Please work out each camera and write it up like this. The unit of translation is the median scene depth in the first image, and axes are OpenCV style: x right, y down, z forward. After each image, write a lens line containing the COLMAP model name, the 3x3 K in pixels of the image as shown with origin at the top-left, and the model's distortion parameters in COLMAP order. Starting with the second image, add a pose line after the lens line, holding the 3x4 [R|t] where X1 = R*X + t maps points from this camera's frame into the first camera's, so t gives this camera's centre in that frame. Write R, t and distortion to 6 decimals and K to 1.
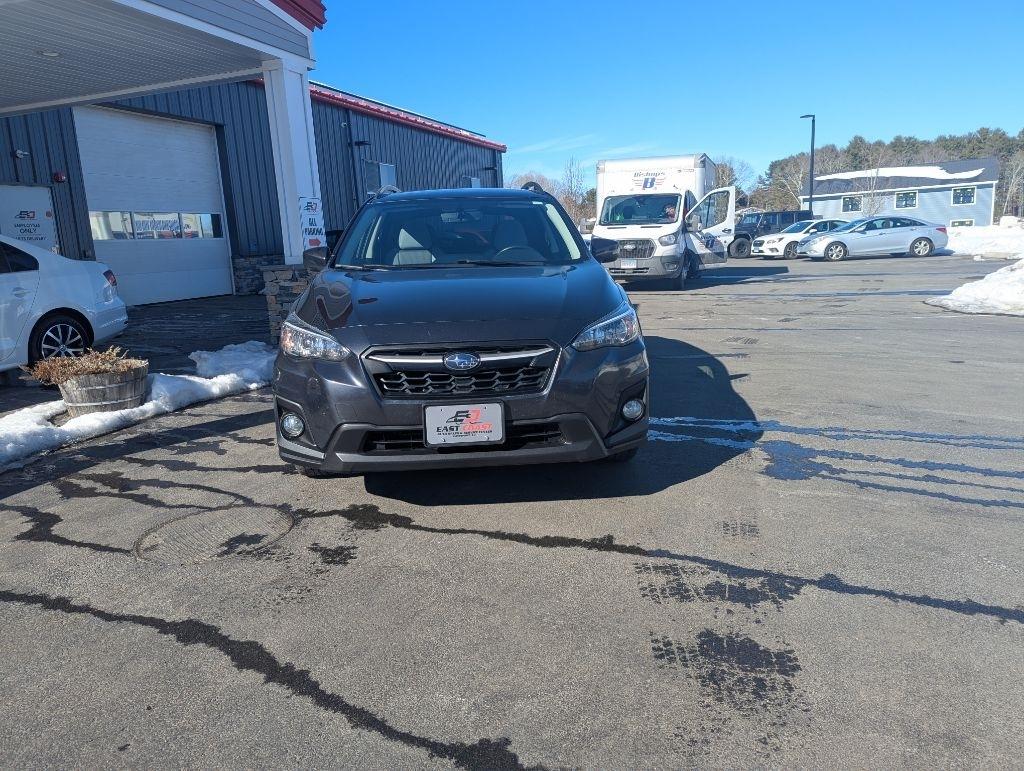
lens RADIAL K [[718.4, 0, 513.8], [0, 718.4, 380.1], [0, 0, 1]] dist [0.058307, -0.055405]
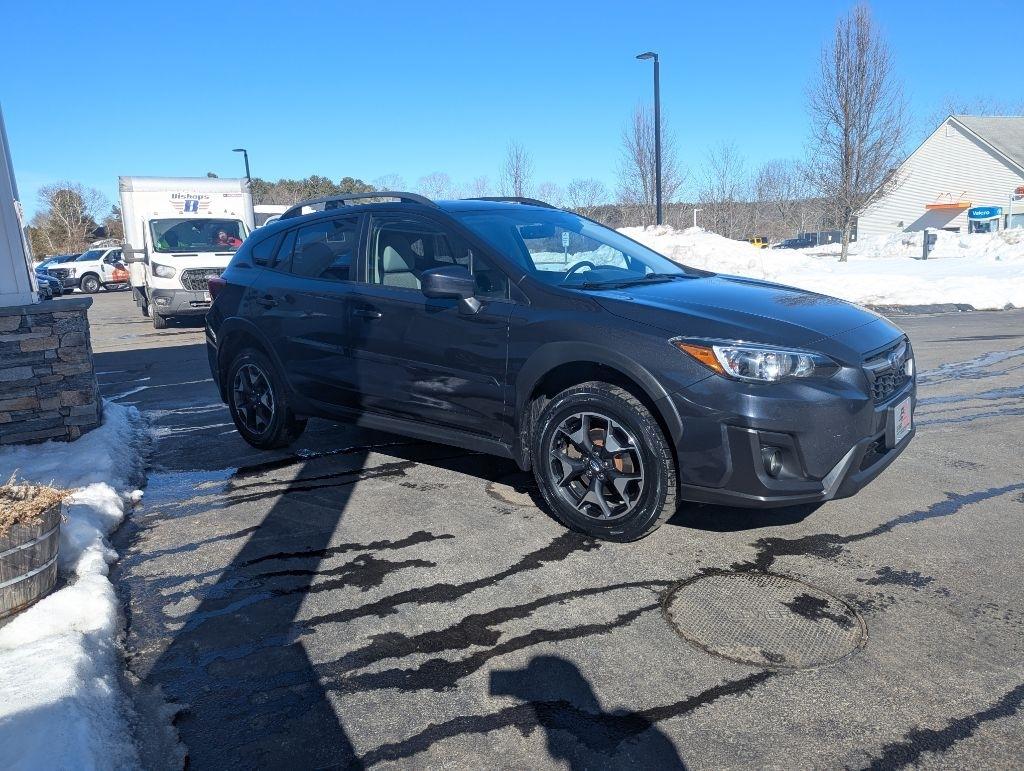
lens RADIAL K [[718.4, 0, 511.0], [0, 718.4, 380.2], [0, 0, 1]] dist [0.058307, -0.055405]
pose [[0.683461, -0.127326, 0.718797, -0.900692], [0.159154, 0.986974, 0.023500, -0.082445], [-0.712427, 0.098338, 0.694822, 0.495216]]
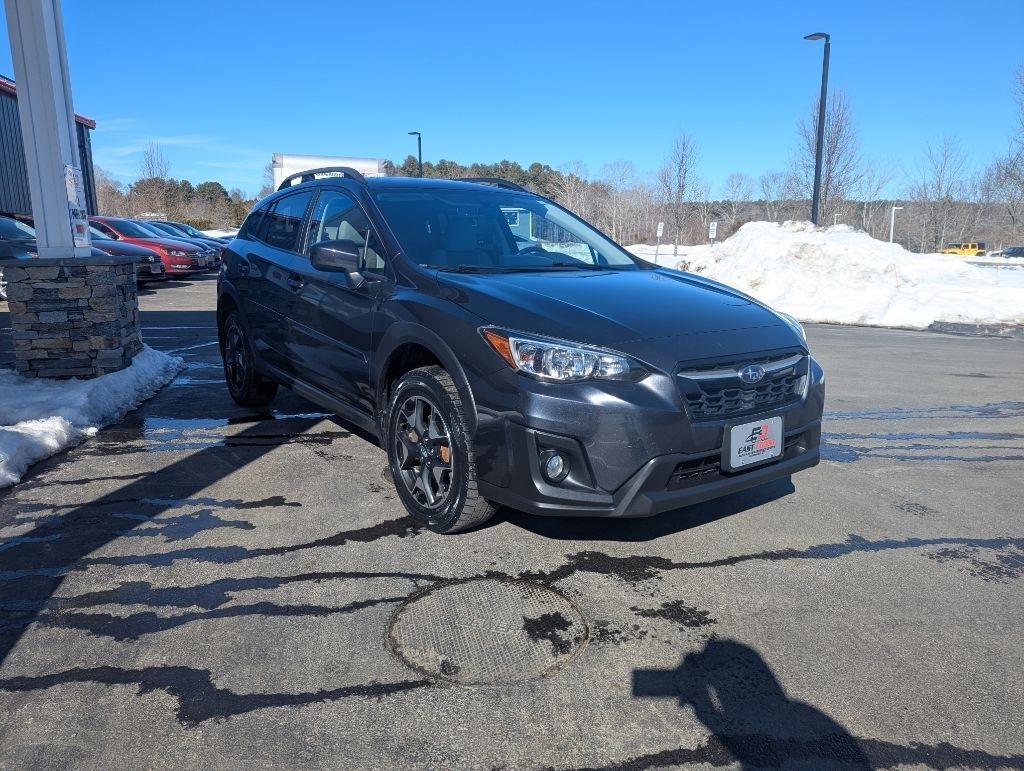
lens RADIAL K [[718.4, 0, 512.3], [0, 718.4, 377.3], [0, 0, 1]] dist [0.058307, -0.055405]
pose [[0.839563, -0.060490, 0.539885, -0.614720], [0.065722, 0.997792, 0.009592, -0.037648], [-0.539273, 0.027429, 0.841684, 0.288573]]
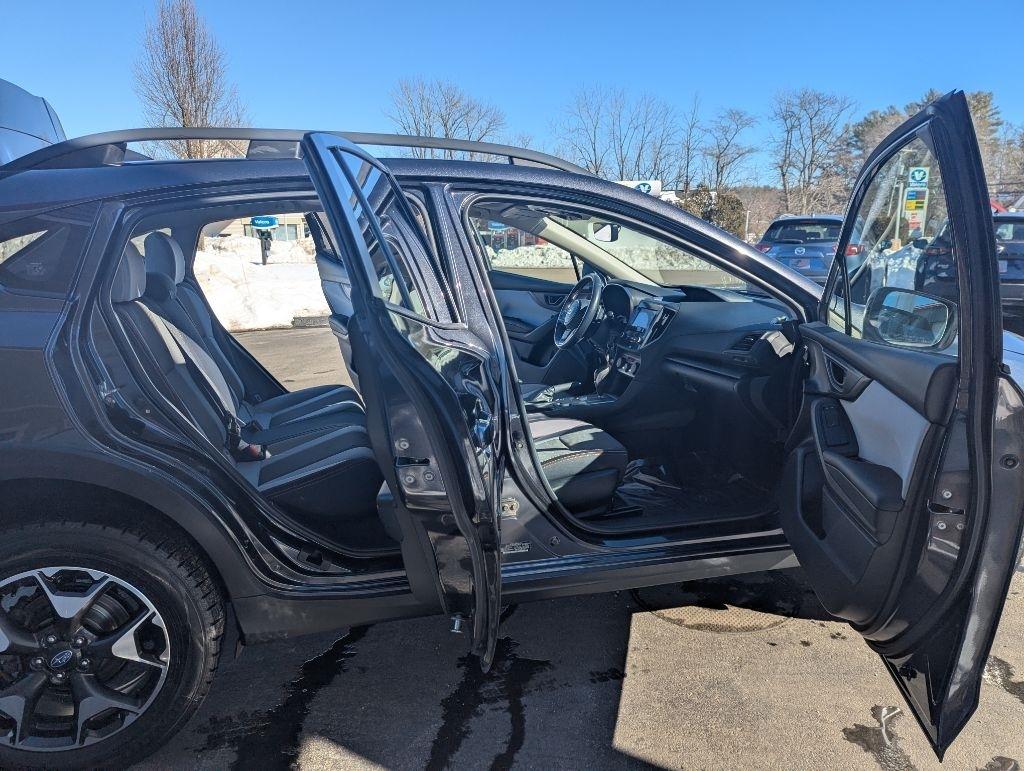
lens RADIAL K [[718.4, 0, 525.8], [0, 718.4, 373.8], [0, 0, 1]] dist [0.058307, -0.055405]
pose [[-0.223286, -0.153660, 0.962565, -0.788865], [0.199459, 0.959399, 0.199423, -0.288670], [-0.954128, 0.236521, -0.183572, 1.418924]]
